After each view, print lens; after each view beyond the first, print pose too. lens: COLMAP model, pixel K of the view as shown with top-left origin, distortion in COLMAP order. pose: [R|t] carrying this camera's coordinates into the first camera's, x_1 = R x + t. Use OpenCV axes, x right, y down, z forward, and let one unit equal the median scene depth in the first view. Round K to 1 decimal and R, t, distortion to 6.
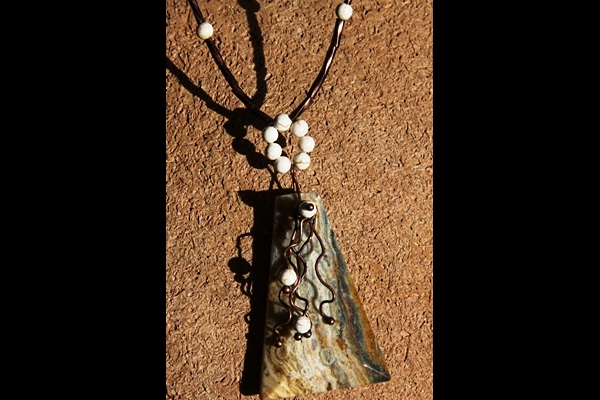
lens RADIAL K [[2314.0, 0, 303.1], [0, 2314.0, 194.9], [0, 0, 1]] dist [-0.792621, 0.000000]
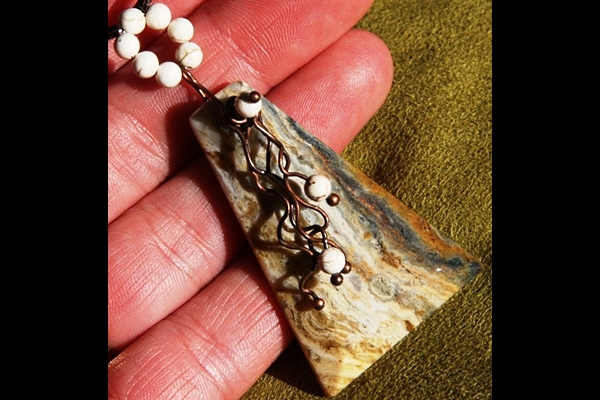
lens RADIAL K [[2314.0, 0, 298.7], [0, 2314.0, 198.3], [0, 0, 1]] dist [-0.792621, 0.000000]
pose [[0.855997, -0.516374, -0.025041, 0.016472], [0.516700, 0.852933, 0.074343, -0.010315], [-0.017030, -0.076576, 0.996918, 0.293978]]
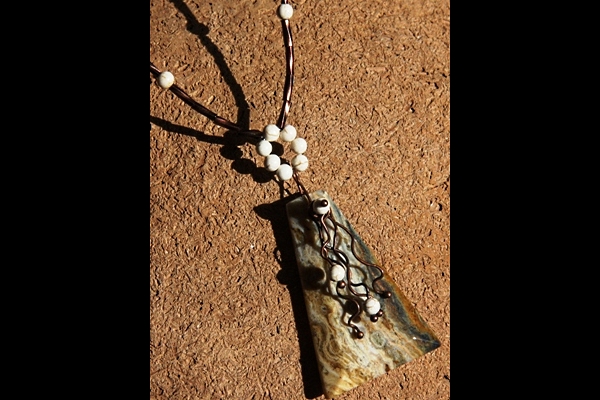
lens RADIAL K [[2314.0, 0, 300.7], [0, 2314.0, 205.4], [0, 0, 1]] dist [-0.792621, 0.000000]
pose [[0.958520, -0.272396, 0.083907, -0.076949], [0.272506, 0.962098, 0.010361, -0.006141], [-0.083549, 0.012934, 0.996420, -0.016211]]
